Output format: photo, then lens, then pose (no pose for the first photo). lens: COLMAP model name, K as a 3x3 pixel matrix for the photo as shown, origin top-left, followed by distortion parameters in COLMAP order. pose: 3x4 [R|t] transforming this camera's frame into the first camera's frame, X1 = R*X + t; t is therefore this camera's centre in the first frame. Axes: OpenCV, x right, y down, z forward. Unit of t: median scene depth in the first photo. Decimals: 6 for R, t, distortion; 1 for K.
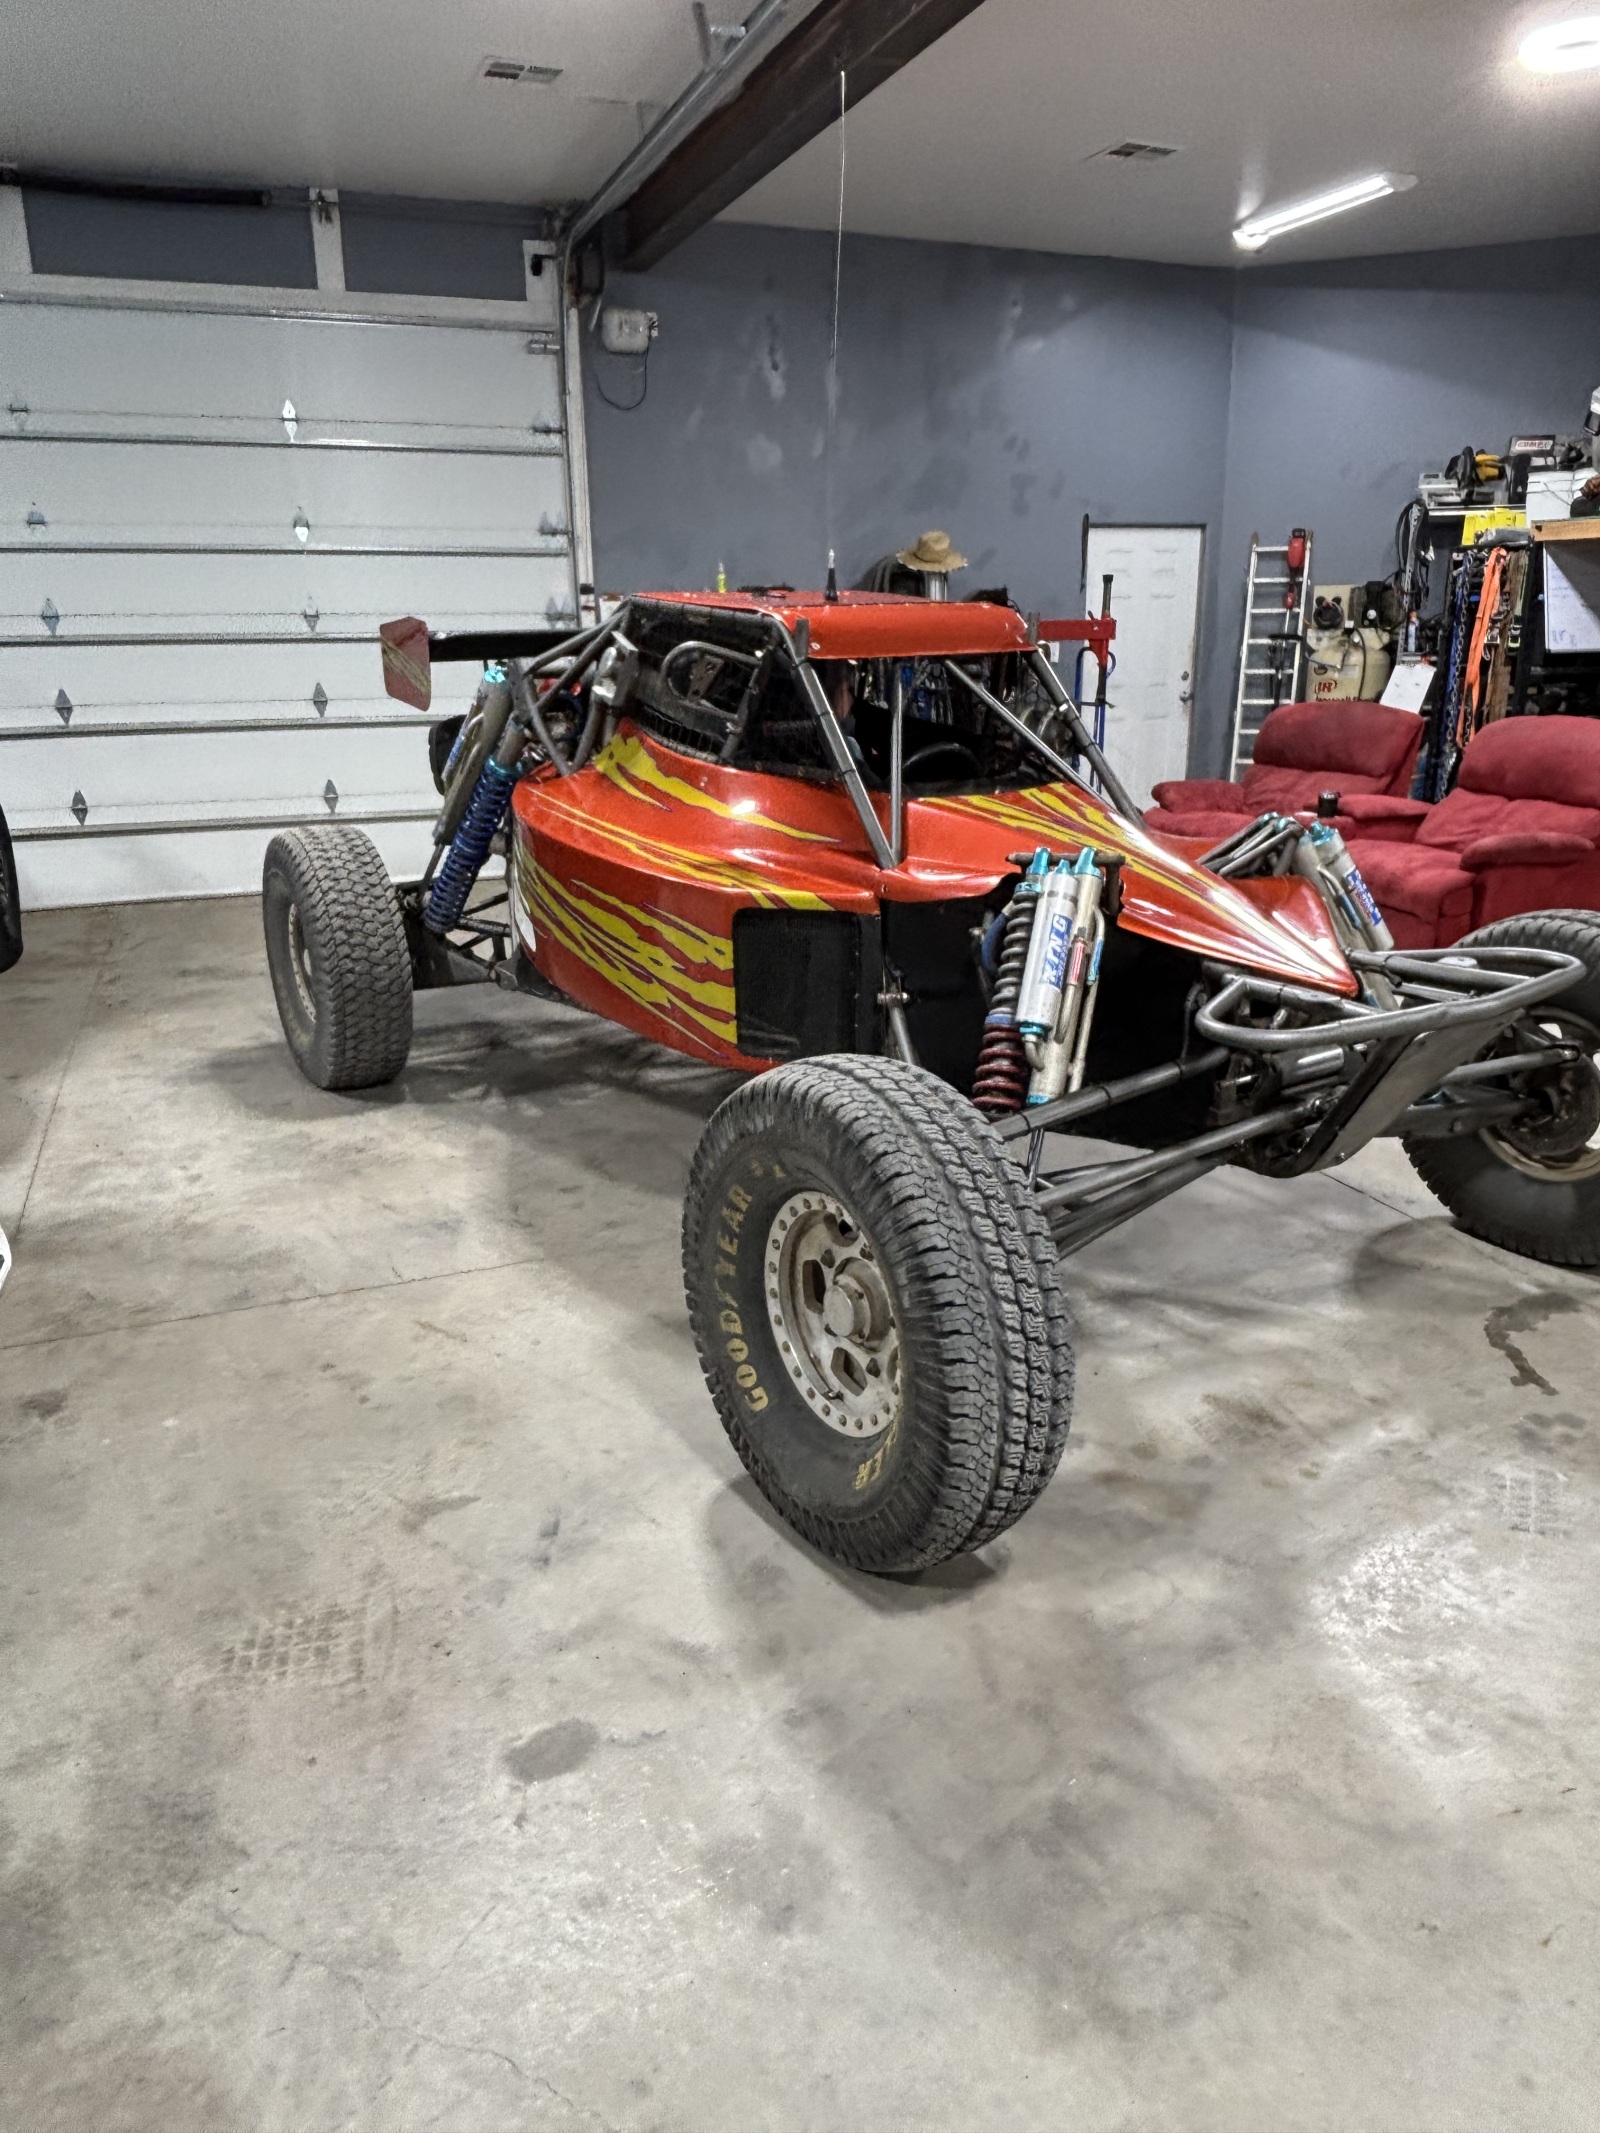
lens RADIAL K [[1466.4, 0, 808.2], [0, 1466.4, 1060.2], [0, 0, 1]] dist [0.050695, -0.074814]
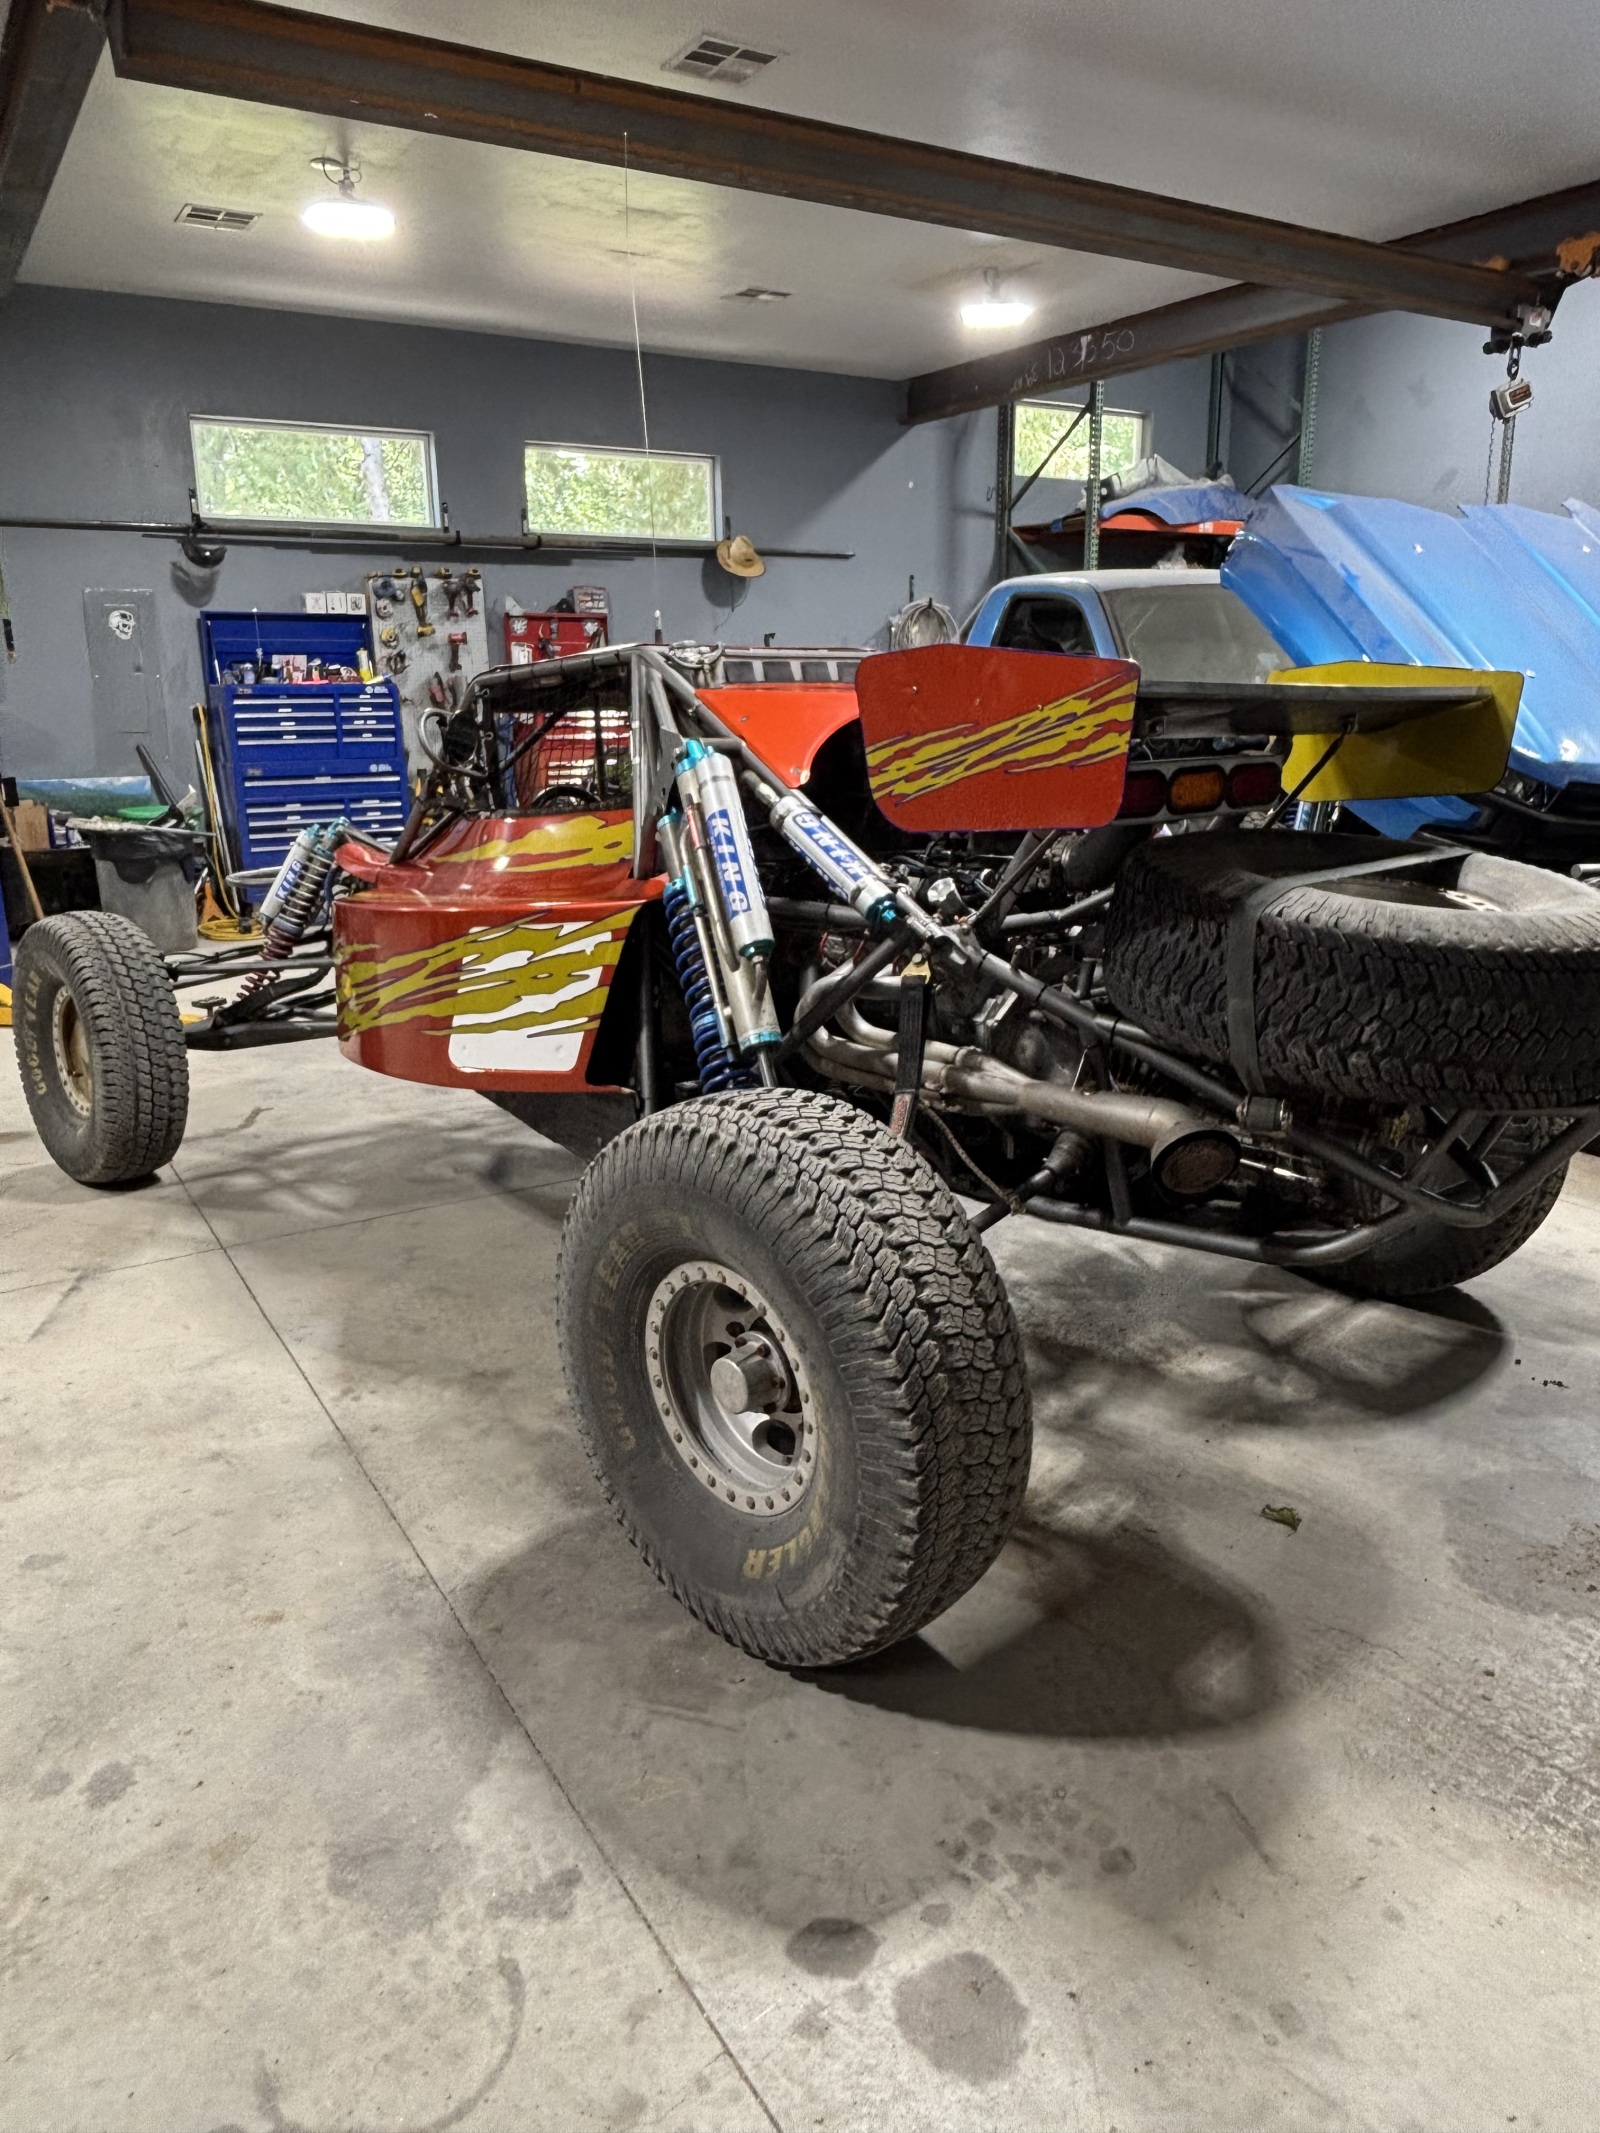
lens RADIAL K [[1466.4, 0, 808.2], [0, 1466.4, 1060.2], [0, 0, 1]] dist [0.050695, -0.074814]
pose [[-0.985879, 0.061019, -0.155947, 0.069878], [-0.029241, 0.854216, 0.519096, -0.455717], [0.164887, 0.516326, -0.840369, 1.522438]]
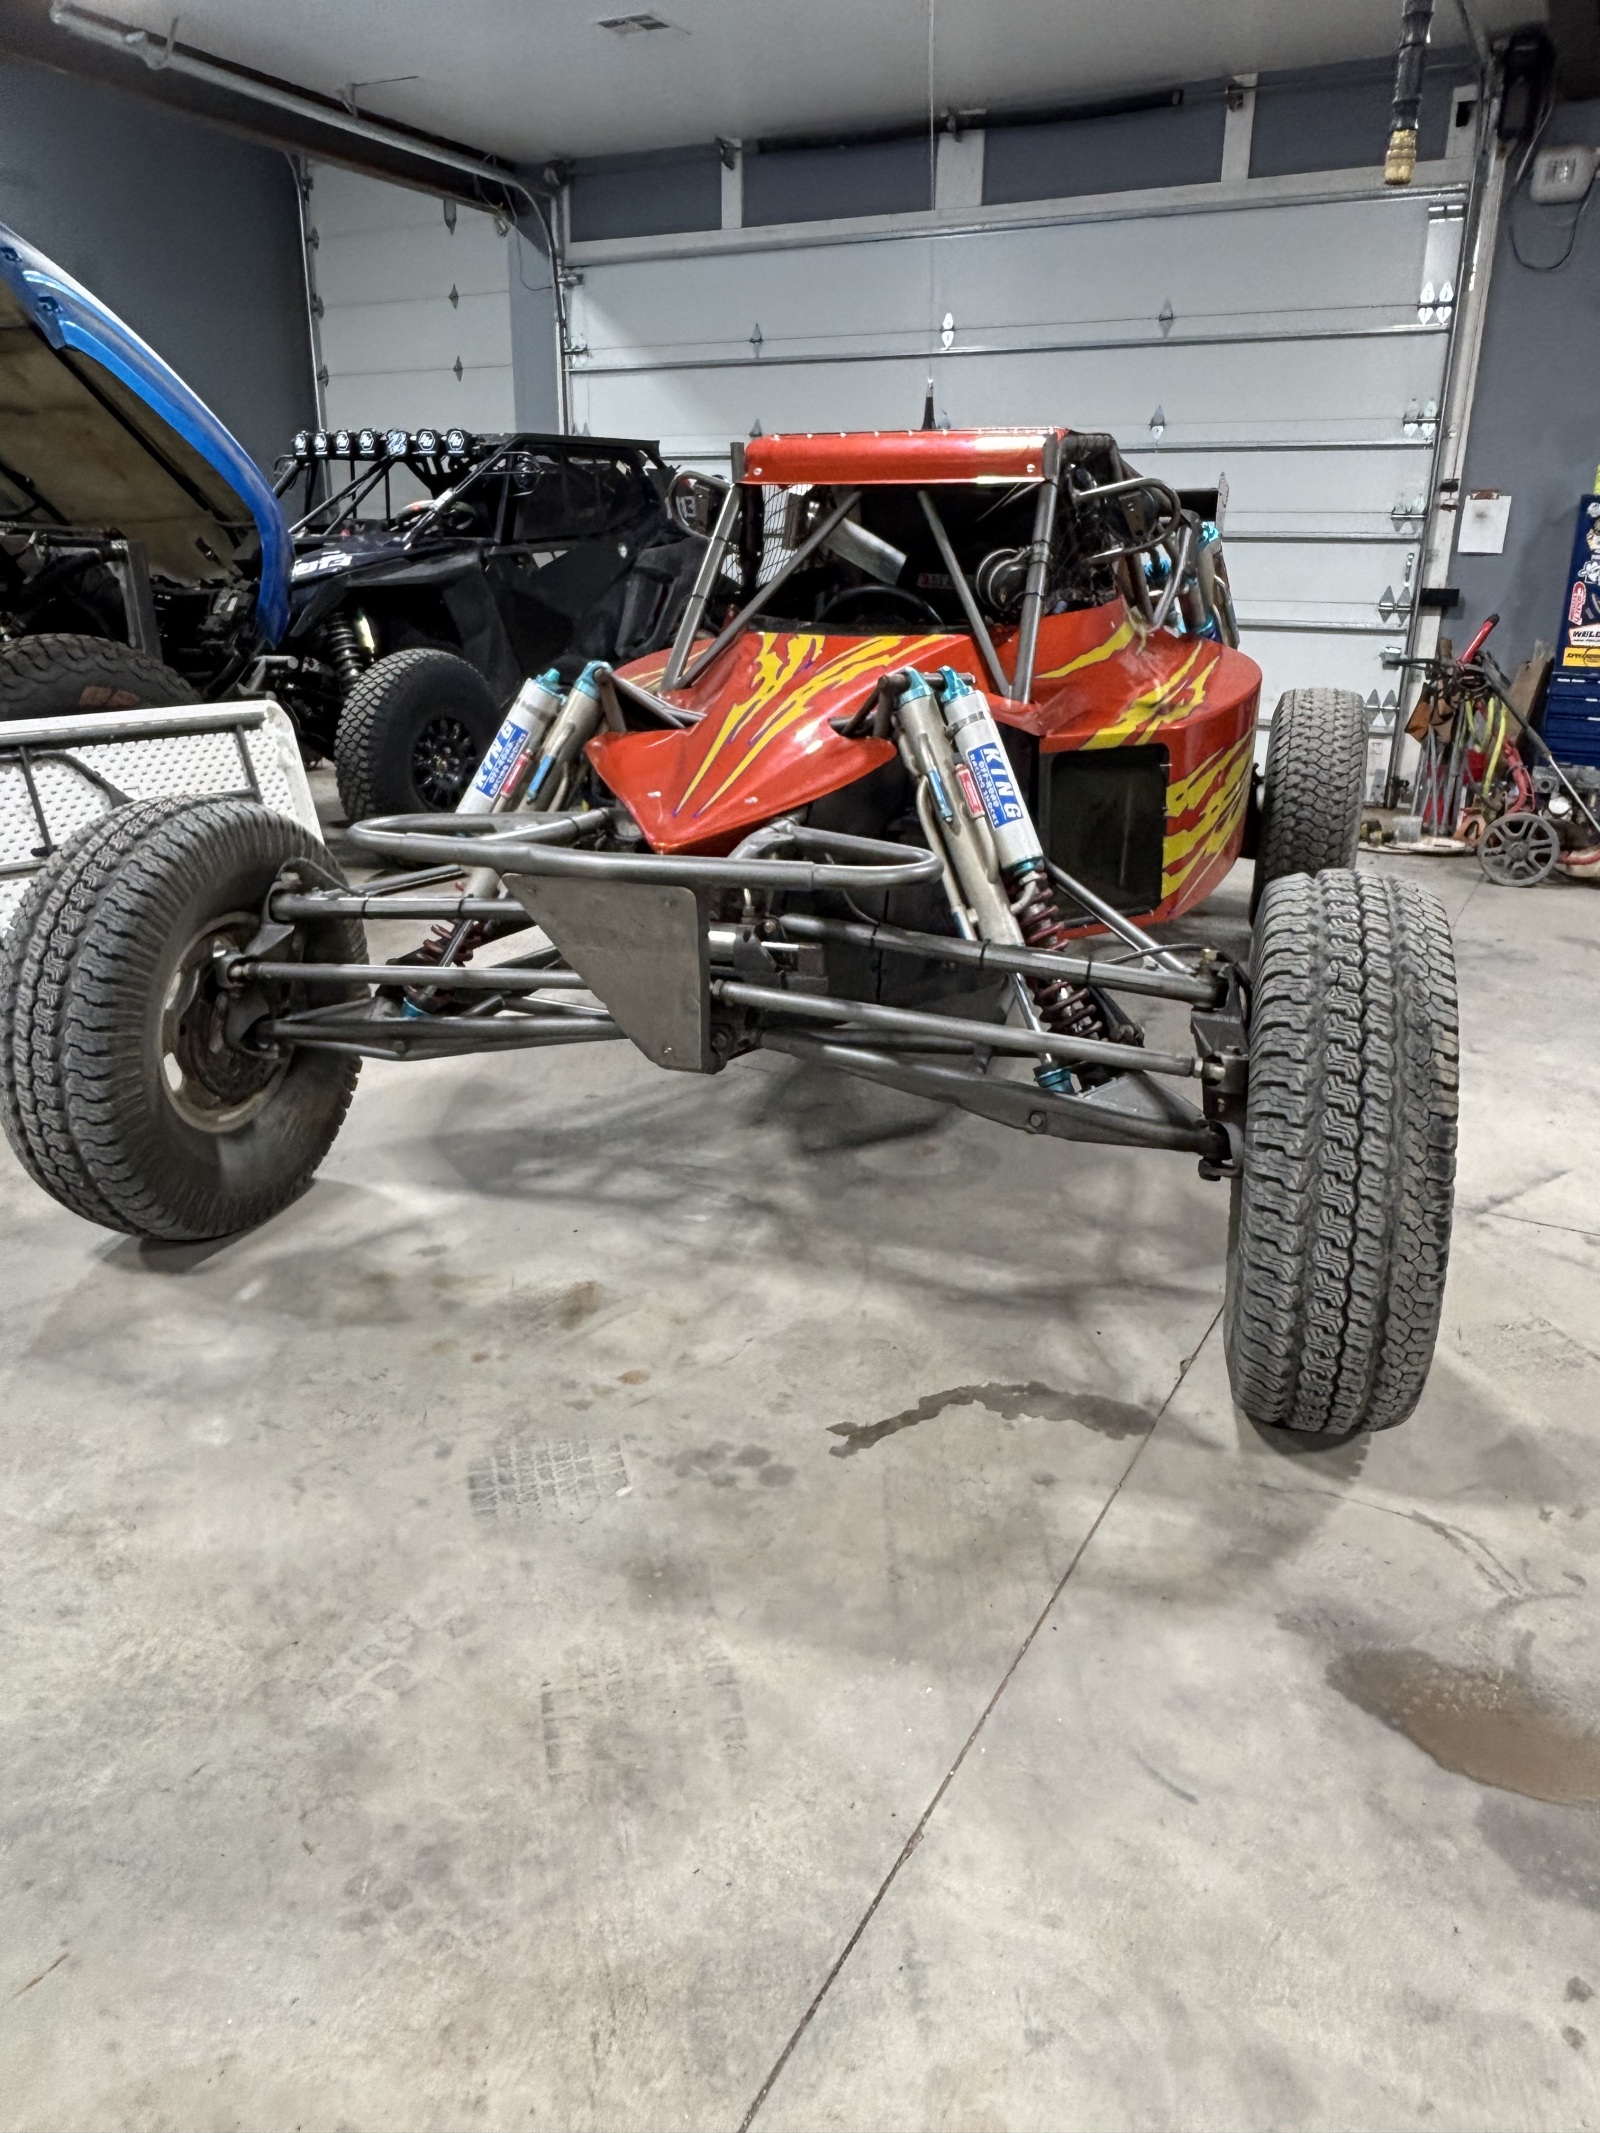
lens RADIAL K [[1466.4, 0, 808.2], [0, 1466.4, 1060.2], [0, 0, 1]] dist [0.050695, -0.074814]
pose [[0.632725, 0.263103, -0.728310, 0.568404], [-0.245177, 0.960191, 0.133870, -0.031134], [0.734538, 0.093862, 0.672044, 0.286044]]
